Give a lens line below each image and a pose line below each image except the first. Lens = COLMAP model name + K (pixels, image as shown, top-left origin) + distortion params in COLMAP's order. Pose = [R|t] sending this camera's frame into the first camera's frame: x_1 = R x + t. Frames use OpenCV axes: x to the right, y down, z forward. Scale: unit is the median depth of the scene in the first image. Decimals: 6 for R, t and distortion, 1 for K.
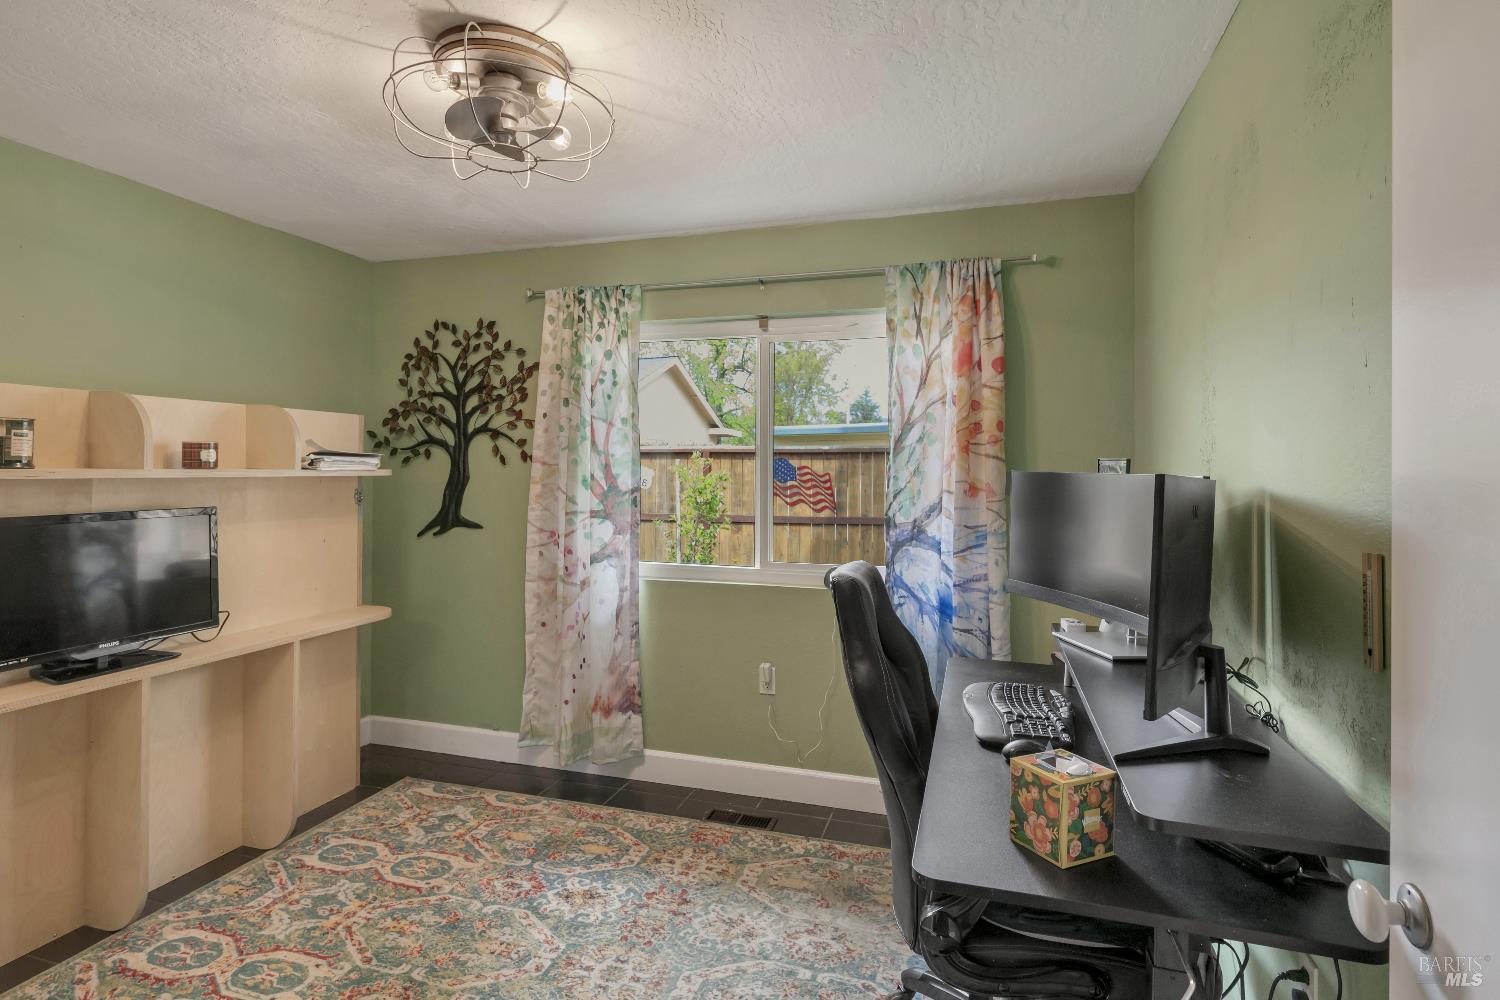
lens RADIAL K [[751.1, 0, 741.2], [0, 751.1, 475.1], [0, 0, 1]] dist [-0.000319, -0.001607]
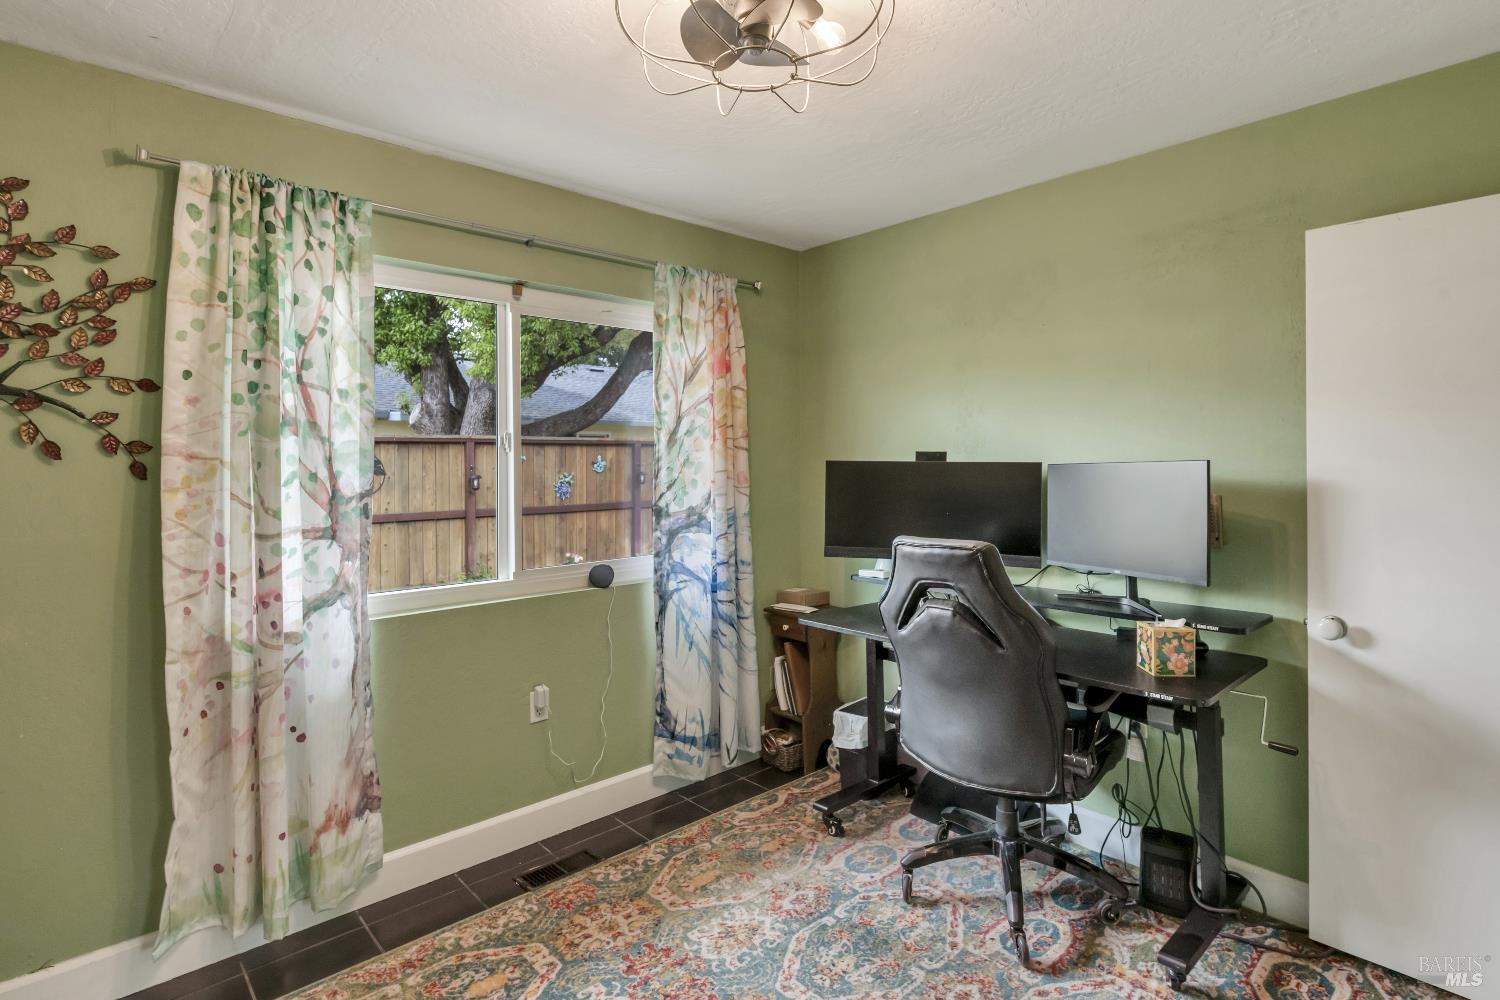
lens RADIAL K [[751.1, 0, 741.2], [0, 751.1, 475.1], [0, 0, 1]] dist [-0.000319, -0.001607]
pose [[0.505608, -0.025763, 0.862378, -0.571852], [0.016248, 0.999661, 0.020338, -0.006559], [-0.862610, 0.003729, 0.505855, 0.348164]]
